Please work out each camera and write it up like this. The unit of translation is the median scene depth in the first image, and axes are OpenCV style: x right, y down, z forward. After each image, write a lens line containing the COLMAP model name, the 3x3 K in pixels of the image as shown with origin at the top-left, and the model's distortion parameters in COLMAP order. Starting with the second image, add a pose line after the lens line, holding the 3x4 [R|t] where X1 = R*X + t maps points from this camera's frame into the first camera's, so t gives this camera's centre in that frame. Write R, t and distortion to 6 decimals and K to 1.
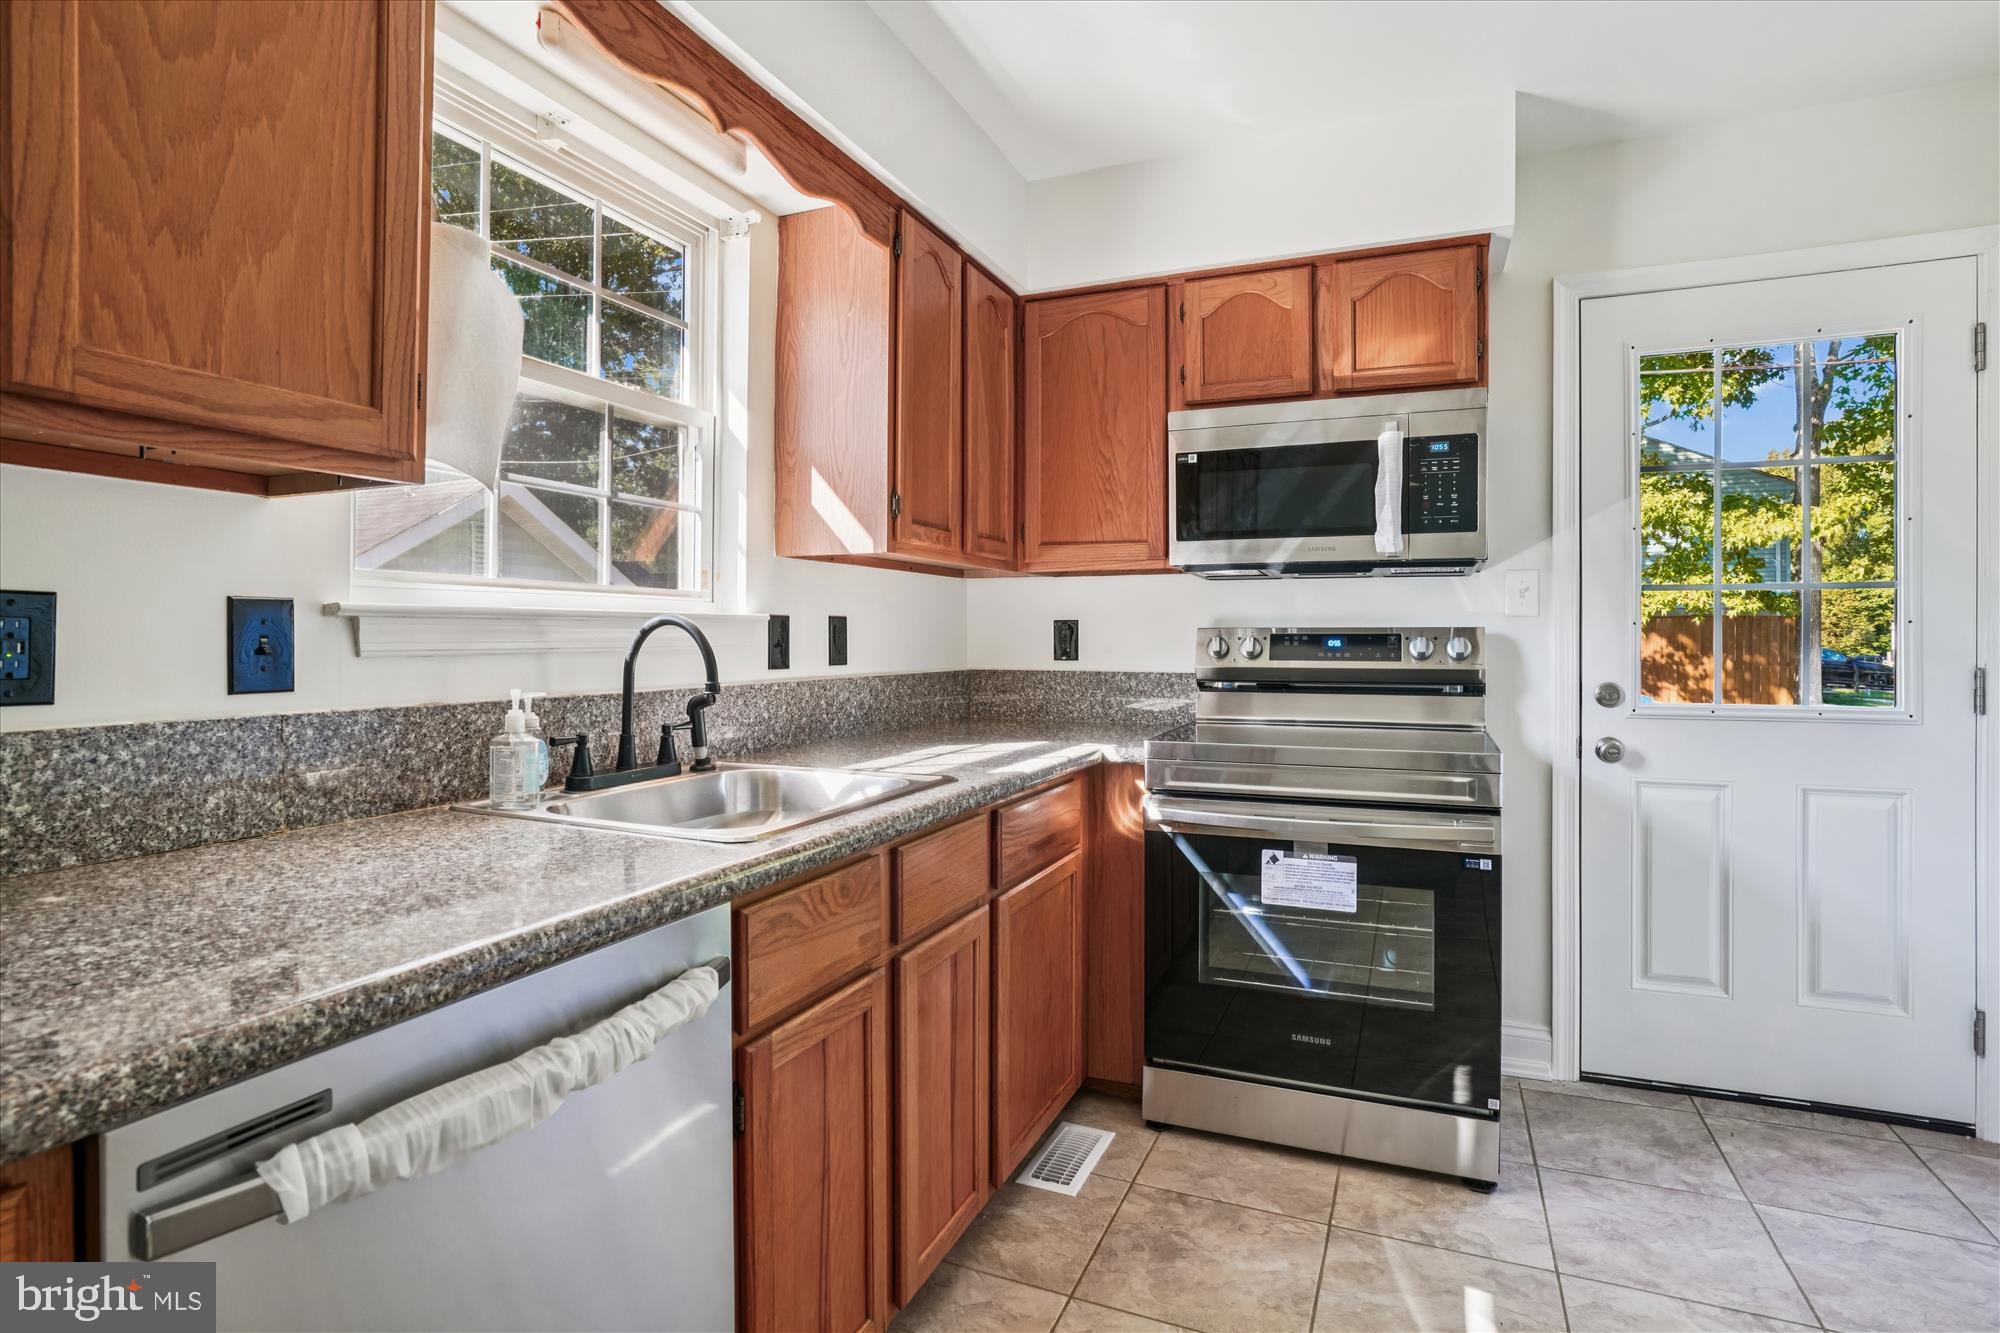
lens RADIAL K [[969.7, 0, 1009.5], [0, 969.7, 638.7], [0, 0, 1]] dist [-0.040608, 0.005670]
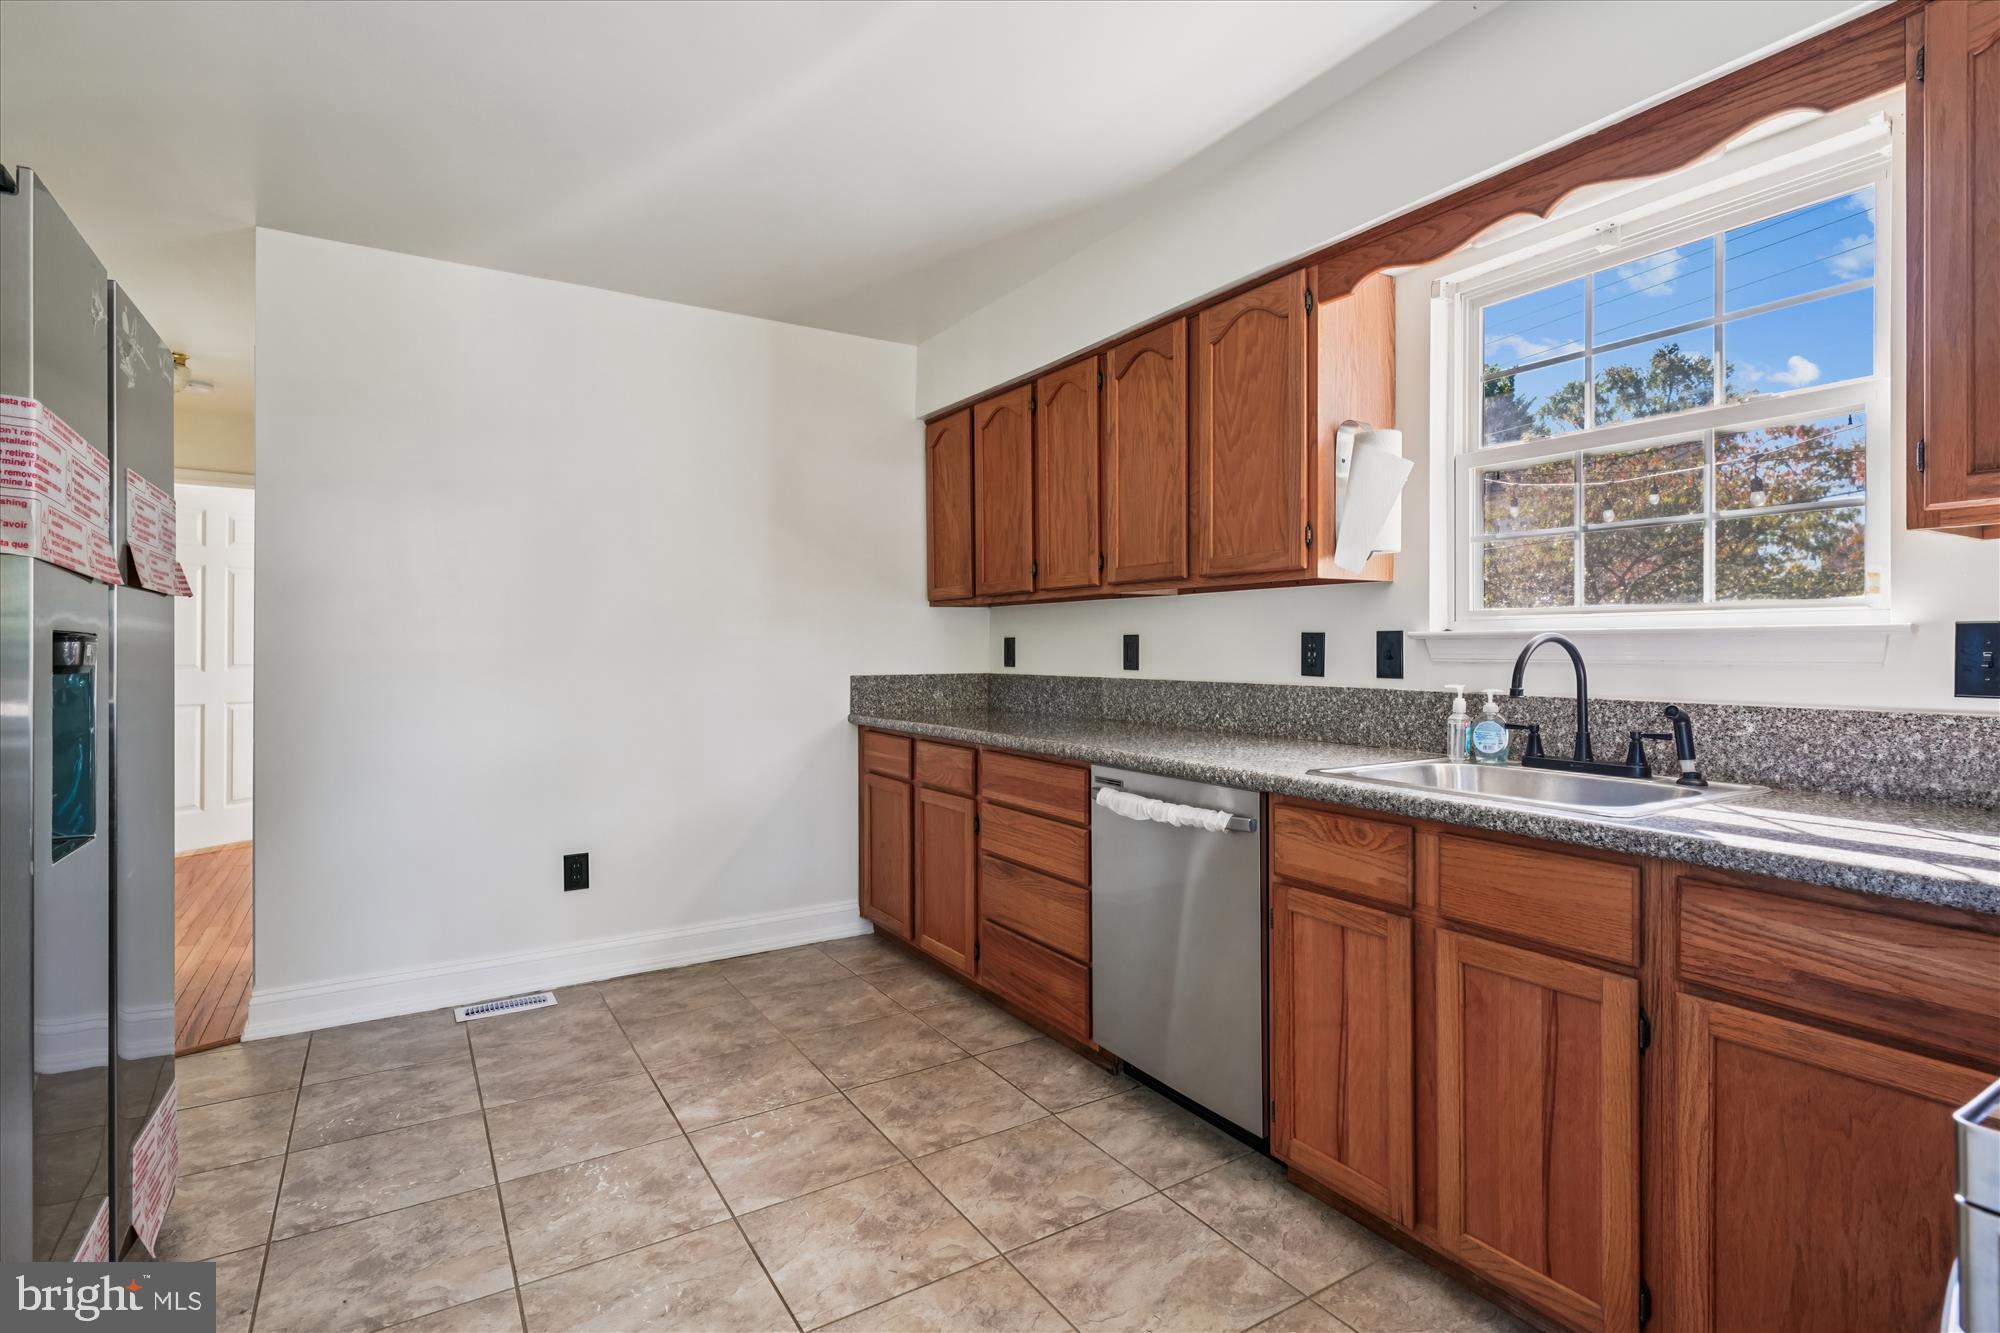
lens RADIAL K [[969.7, 0, 987.2], [0, 969.7, 643.2], [0, 0, 1]] dist [-0.040608, 0.005670]
pose [[-0.604694, -0.001131, -0.796457, 0.795626], [0.000942, 0.999997, -0.002136, -0.007830], [0.796457, -0.002042, -0.604691, 0.908368]]
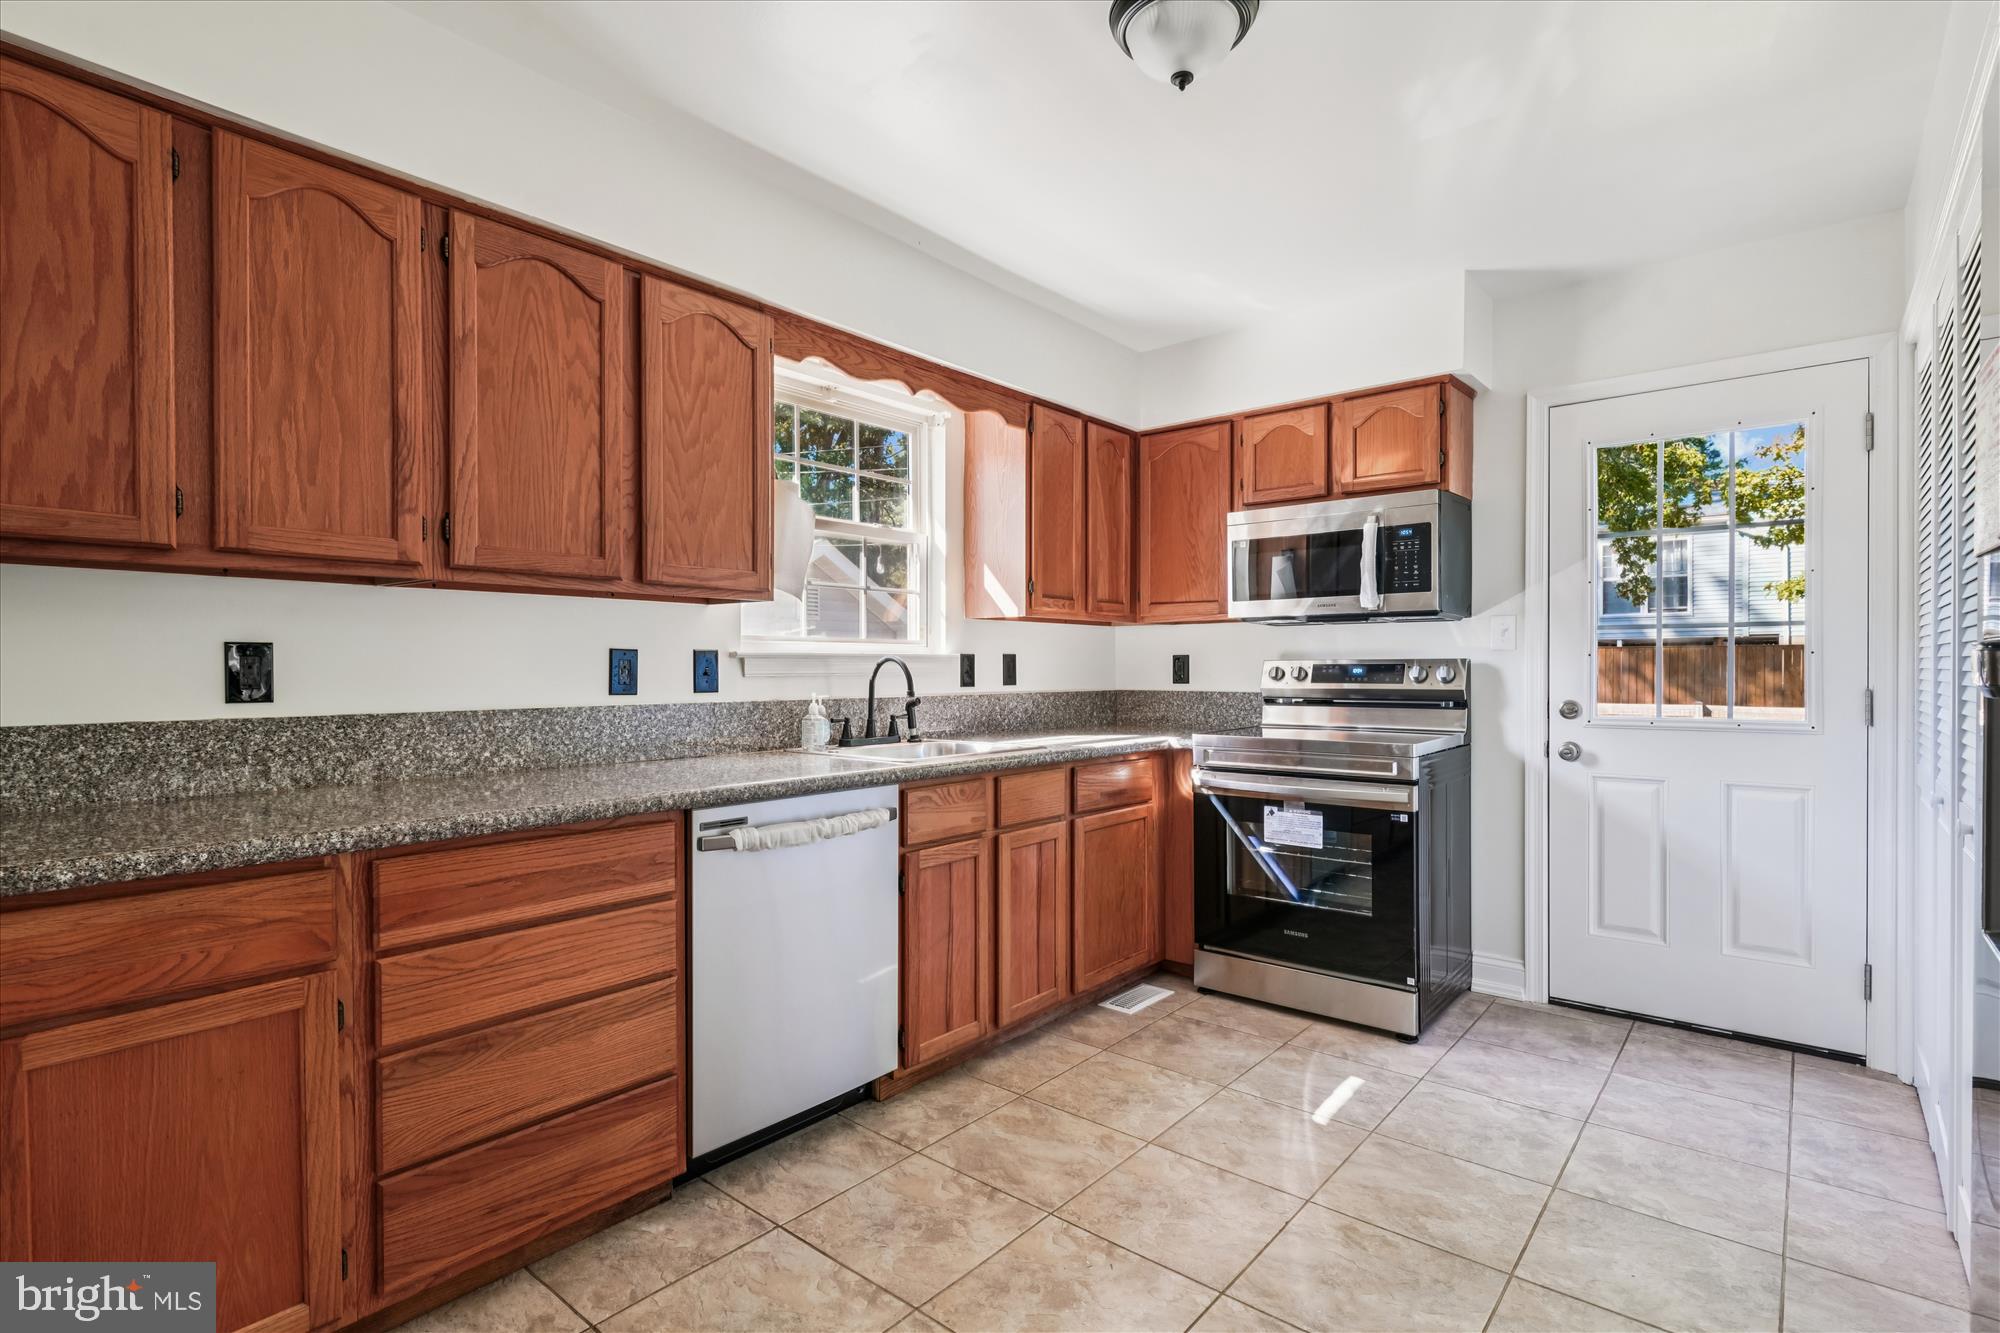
lens RADIAL K [[969.7, 0, 1020.6], [0, 969.7, 670.8], [0, 0, 1]] dist [-0.040608, 0.005670]
pose [[0.958413, -0.001152, -0.285382, 0.330590], [0.001673, 0.999997, 0.001583, 0.002024], [0.285380, -0.001994, 0.958412, -0.565819]]
